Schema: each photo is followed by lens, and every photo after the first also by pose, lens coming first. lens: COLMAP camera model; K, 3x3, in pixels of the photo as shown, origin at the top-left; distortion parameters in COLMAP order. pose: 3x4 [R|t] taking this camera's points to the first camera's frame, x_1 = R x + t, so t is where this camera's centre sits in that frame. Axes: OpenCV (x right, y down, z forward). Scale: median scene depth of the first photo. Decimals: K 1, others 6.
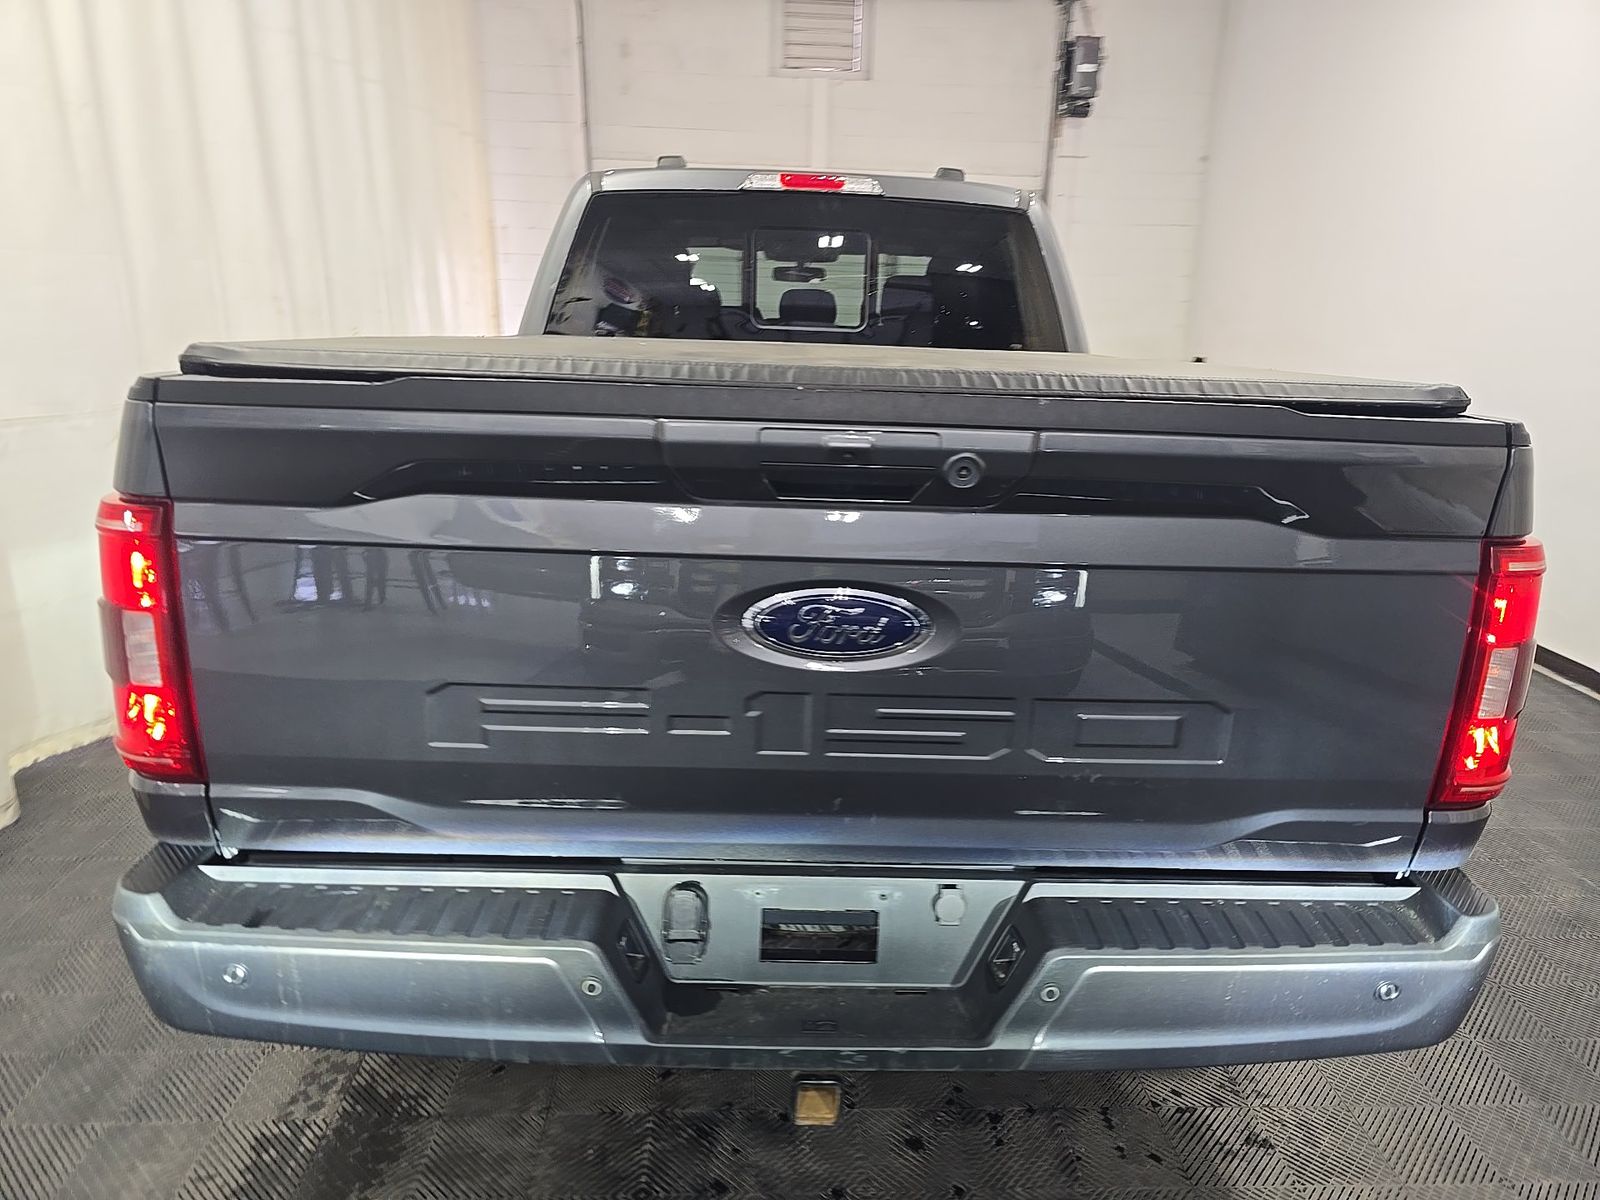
lens RADIAL K [[1036.0, 0, 800.0], [0, 1036.0, 600.0], [0, 0, 1]] dist [0.052402, -0.047715]
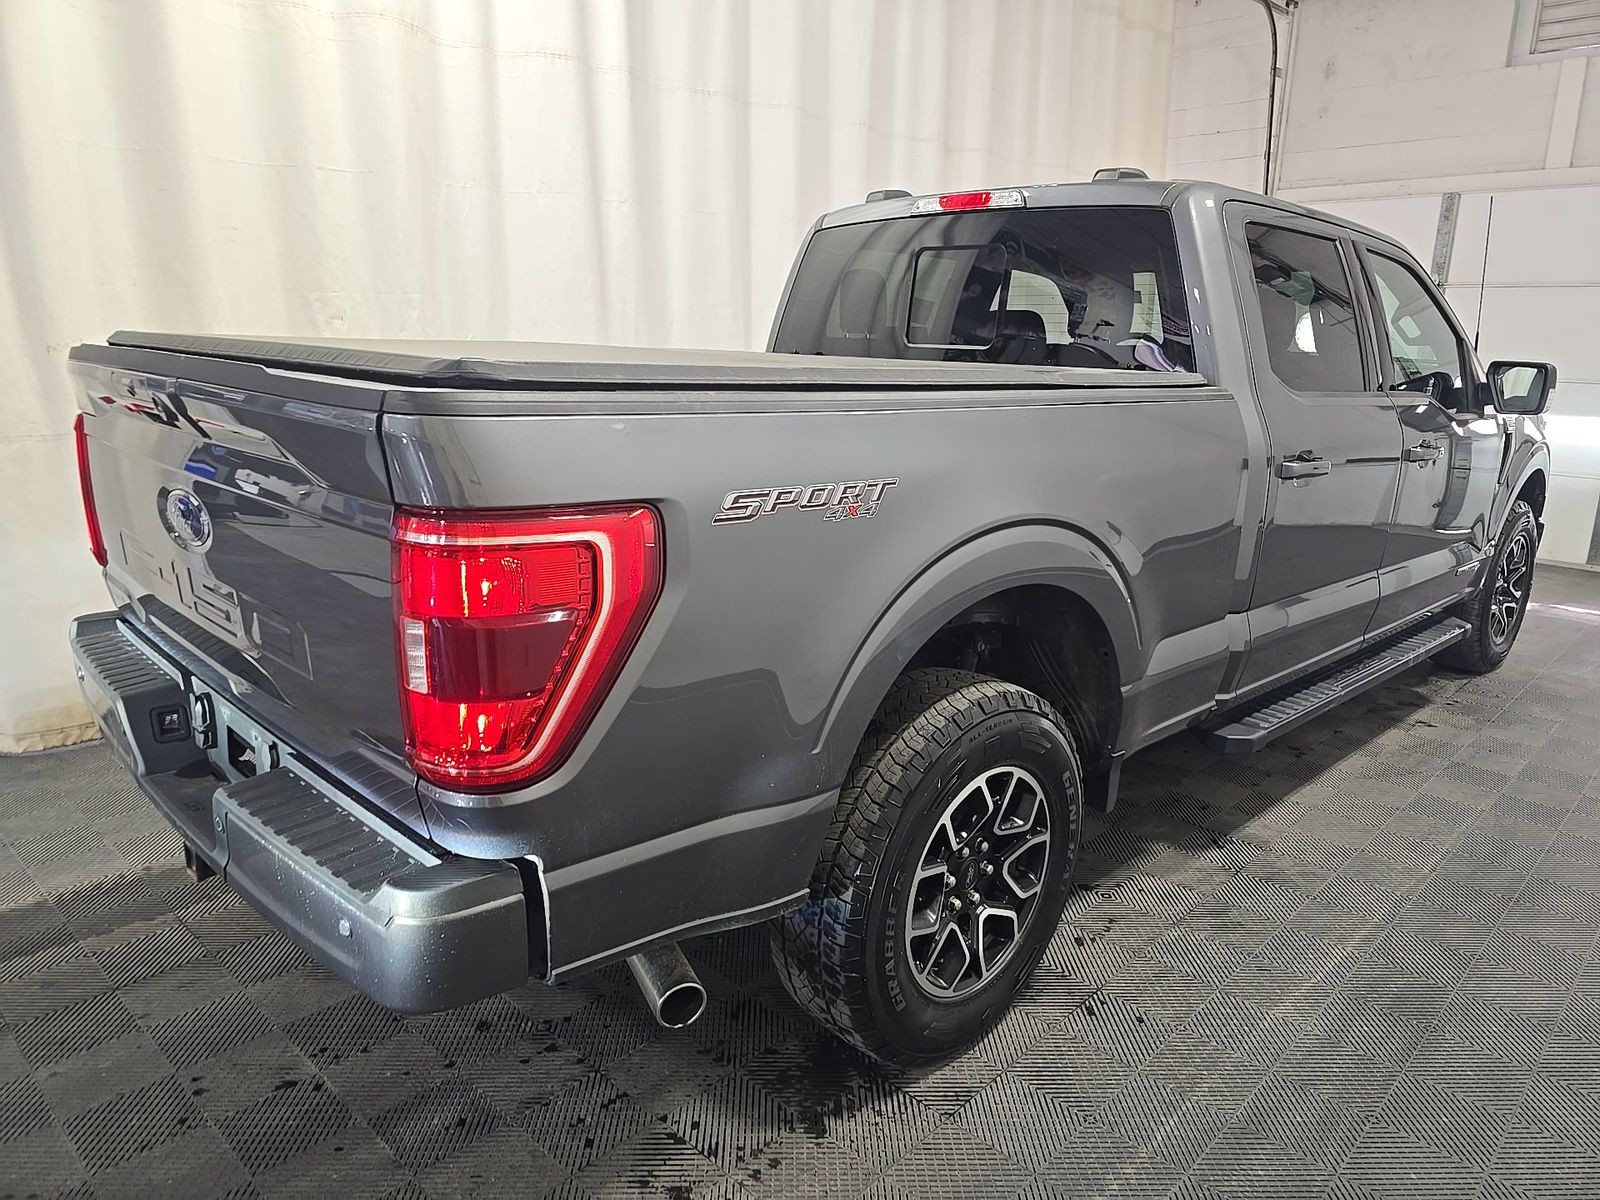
lens RADIAL K [[1036.0, 0, 800.0], [0, 1036.0, 600.0], [0, 0, 1]] dist [0.052402, -0.047715]
pose [[0.664999, 0.175487, -0.725934, 0.694492], [-0.211050, 0.976541, 0.042735, -0.038494], [0.716404, 0.124790, 0.686435, 0.251215]]
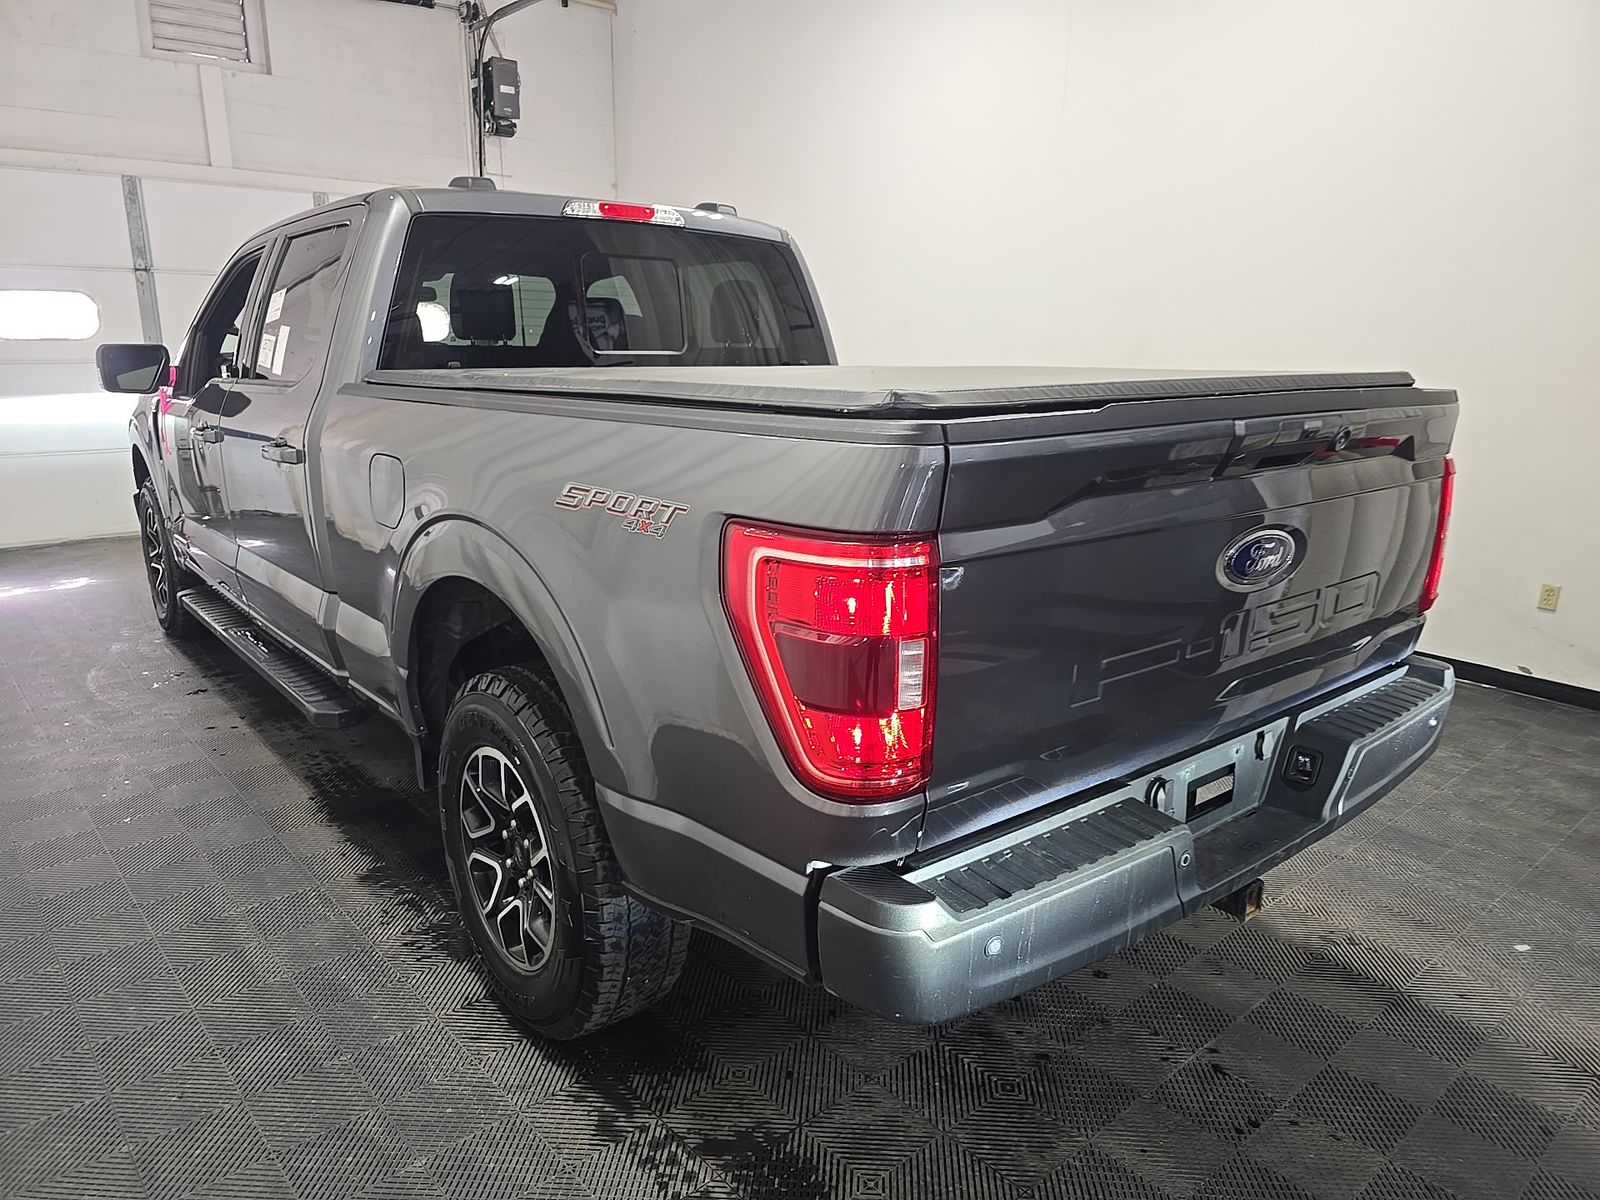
lens RADIAL K [[1036.0, 0, 800.0], [0, 1036.0, 600.0], [0, 0, 1]] dist [0.052402, -0.047715]
pose [[0.799831, -0.173640, 0.574561, -0.424878], [0.178259, 0.982770, 0.048856, -0.032918], [-0.573144, 0.063344, 0.817002, 0.061941]]
